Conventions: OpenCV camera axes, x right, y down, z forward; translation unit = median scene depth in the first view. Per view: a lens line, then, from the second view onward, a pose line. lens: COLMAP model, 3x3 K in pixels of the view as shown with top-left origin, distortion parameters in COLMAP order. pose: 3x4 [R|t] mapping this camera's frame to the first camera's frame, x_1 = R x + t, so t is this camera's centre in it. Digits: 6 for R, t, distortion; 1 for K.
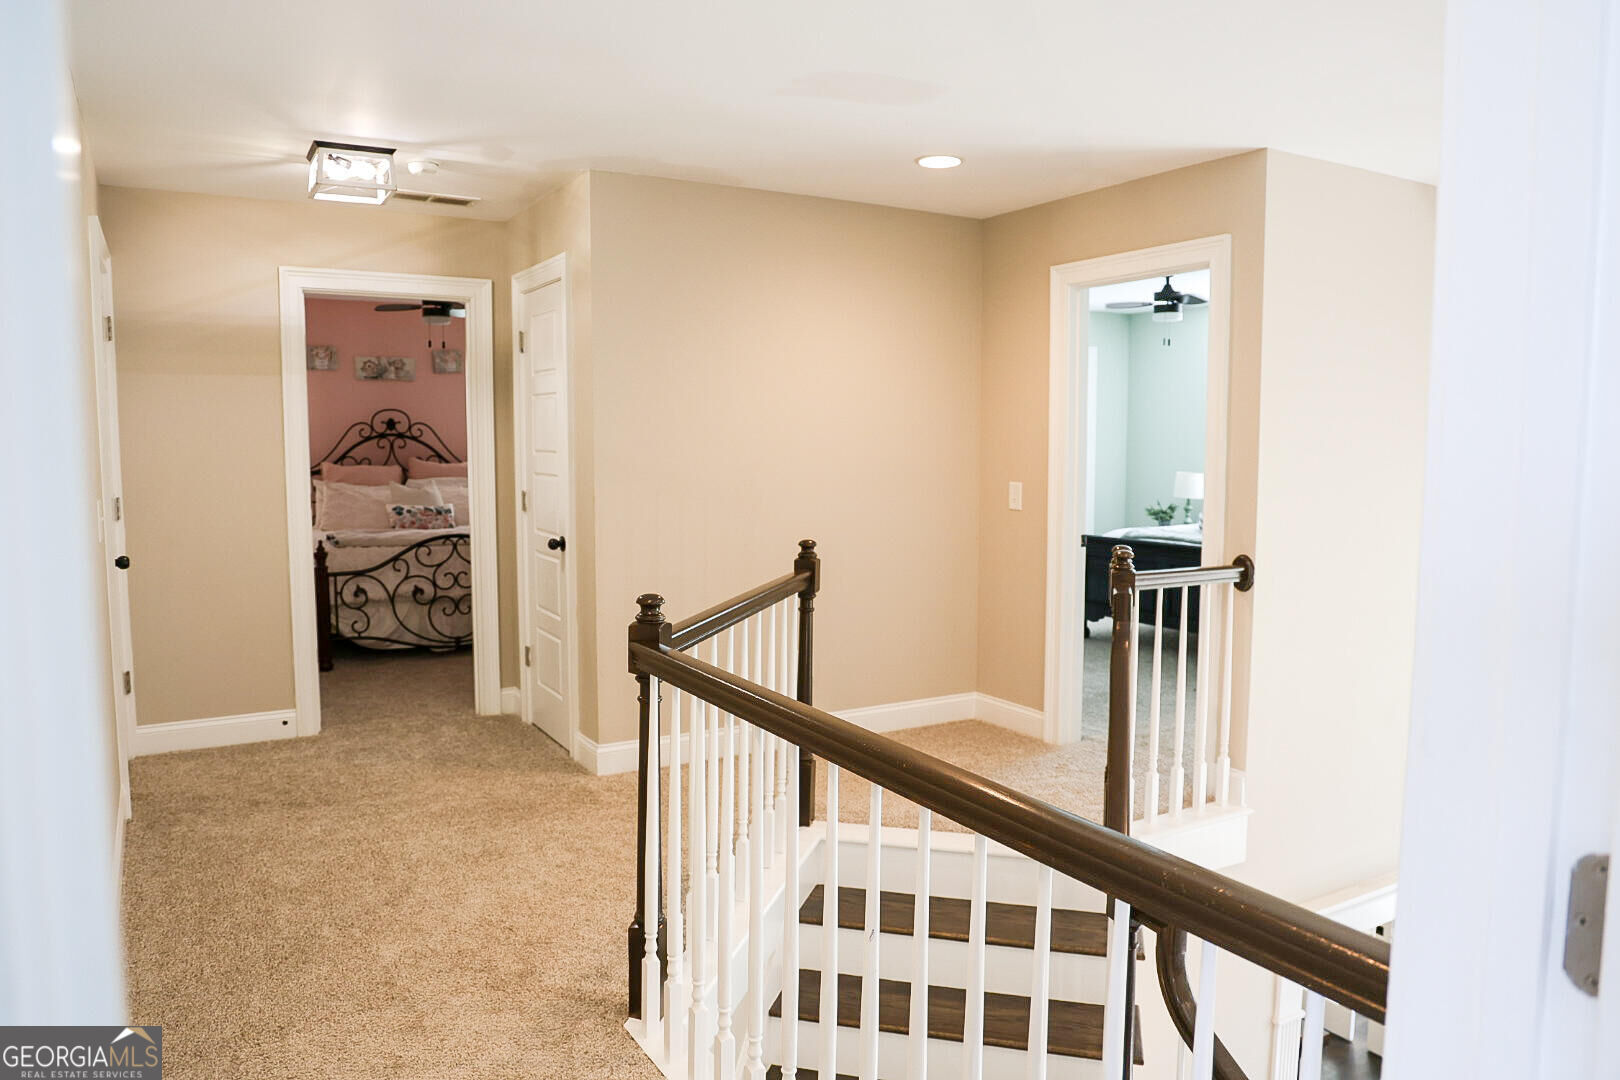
lens RADIAL K [[1124.8, 0, 810.0], [0, 1124.8, 540.0], [0, 0, 1]] dist [-0.056107, -0.002615]
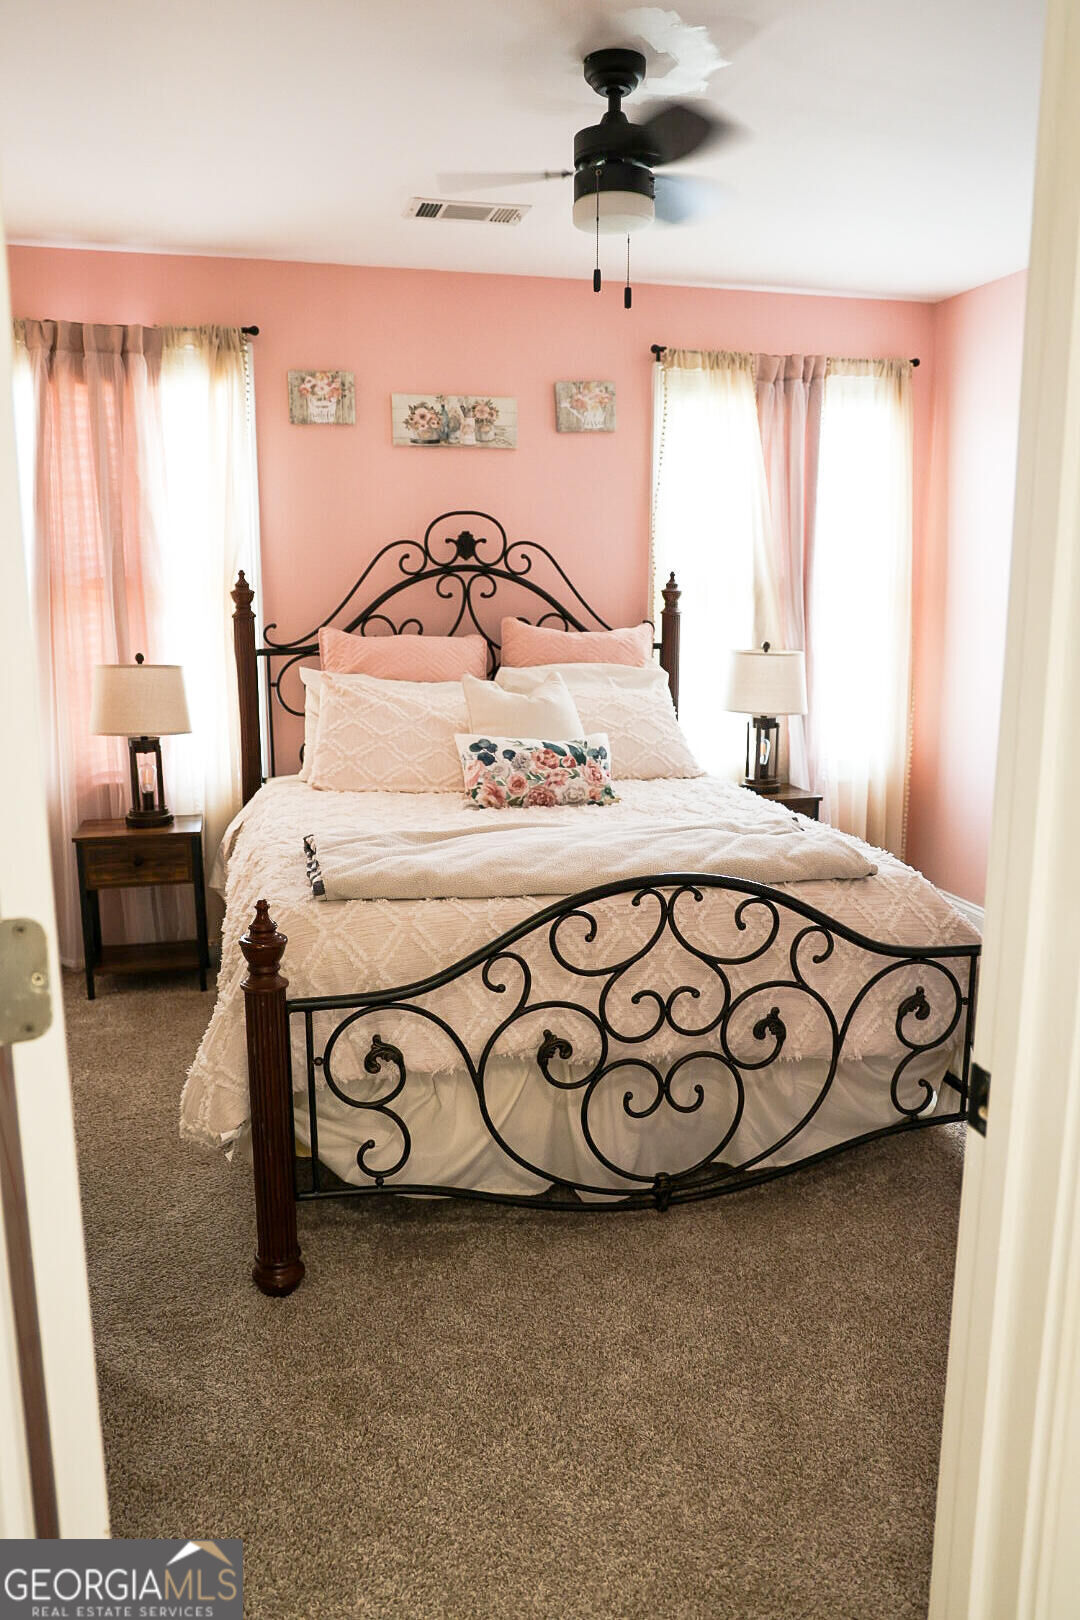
lens RADIAL K [[1390.5, 0, 540.0], [0, 1390.5, 810.0], [0, 0, 1]] dist [-0.005137, -0.000720]
pose [[0.957745, 0.044229, -0.284198, -0.203048], [-0.023776, 0.996899, 0.075020, -0.043973], [0.286635, -0.065093, 0.955826, 0.515979]]
